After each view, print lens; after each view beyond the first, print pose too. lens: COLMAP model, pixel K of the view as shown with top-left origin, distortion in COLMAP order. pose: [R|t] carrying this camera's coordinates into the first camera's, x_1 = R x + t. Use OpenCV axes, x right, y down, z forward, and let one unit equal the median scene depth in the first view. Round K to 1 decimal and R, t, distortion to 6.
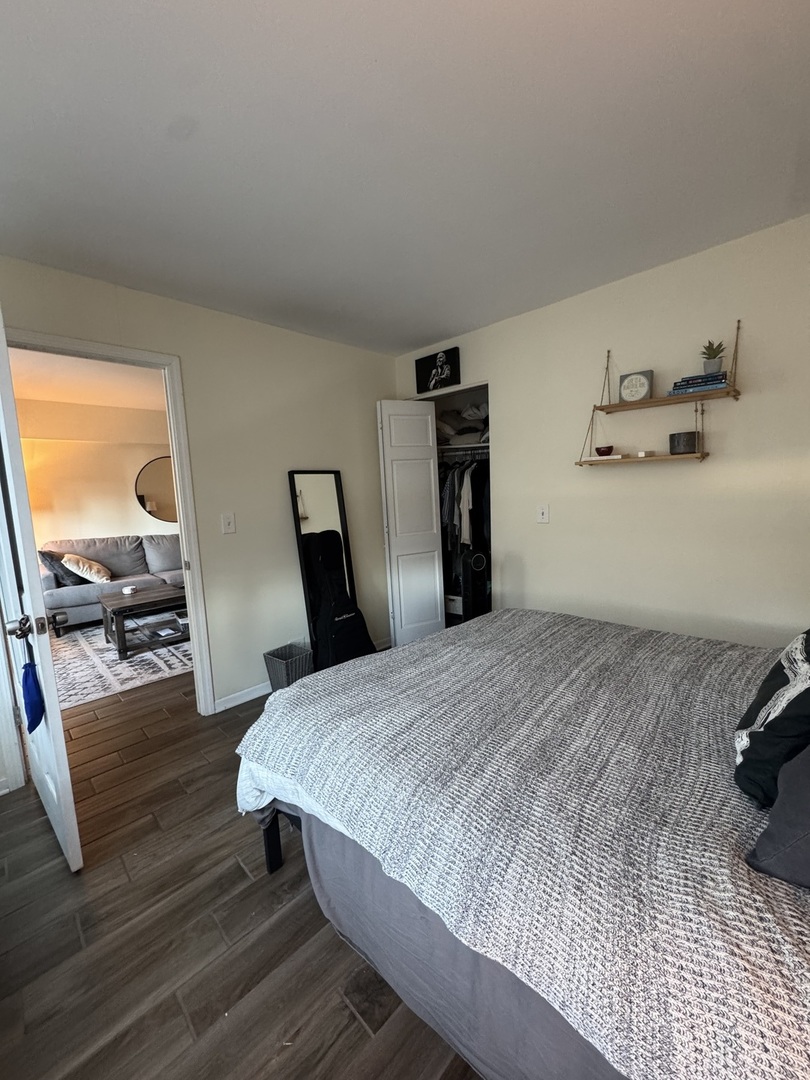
lens RADIAL K [[429.7, 0, 408.1], [0, 429.7, 540.8], [0, 0, 1]] dist [-0.003560, -0.000332]
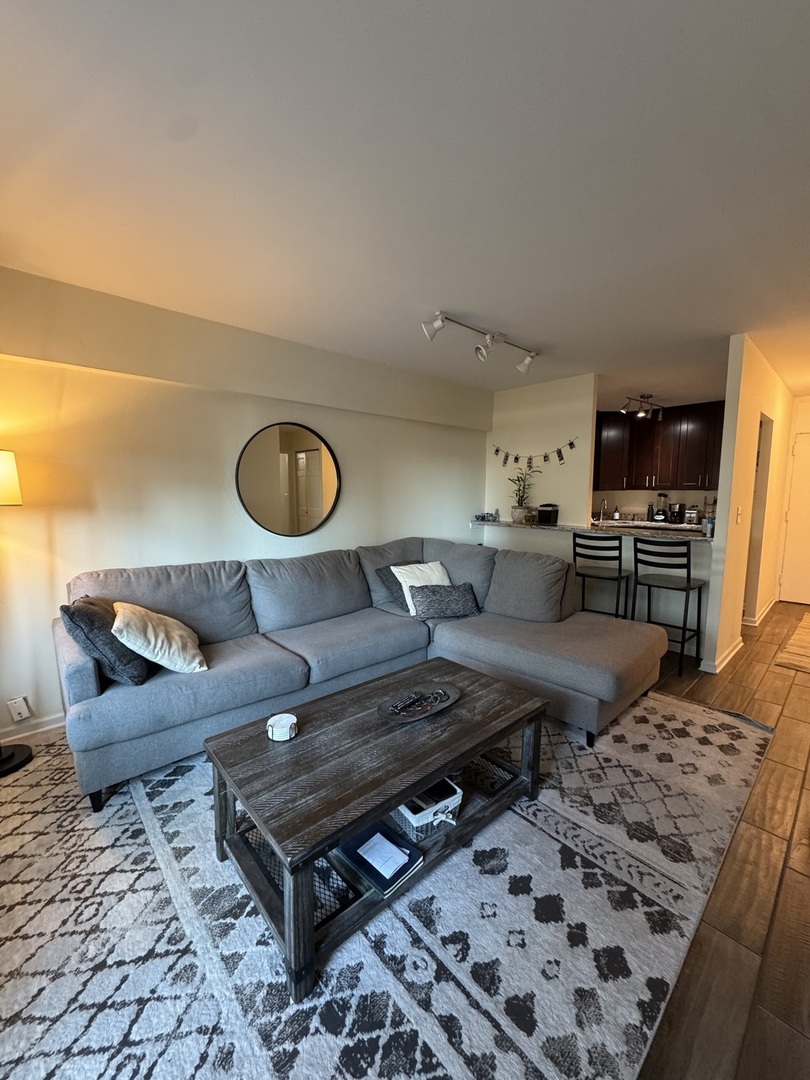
lens RADIAL K [[429.7, 0, 401.2], [0, 429.7, 541.6], [0, 0, 1]] dist [-0.003560, -0.000332]
pose [[0.998169, 0.046809, -0.038319, -0.503753], [-0.047073, 0.998873, -0.005999, -0.053312], [0.037995, 0.007792, 0.999248, 0.576367]]
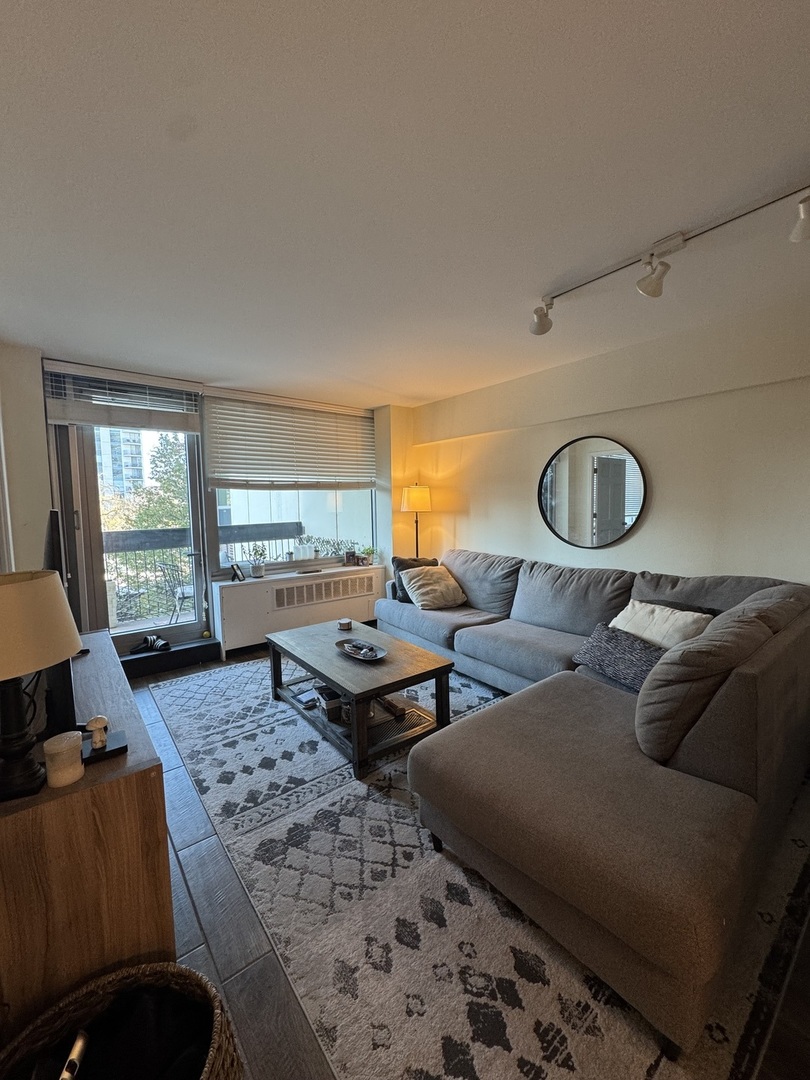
lens RADIAL K [[429.7, 0, 405.2], [0, 429.7, 542.1], [0, 0, 1]] dist [-0.003560, -0.000332]
pose [[-0.115020, 0.125311, -0.985428, 0.084603], [-0.105866, 0.984815, 0.137590, -0.142012], [0.987706, 0.120149, -0.100008, 1.102963]]
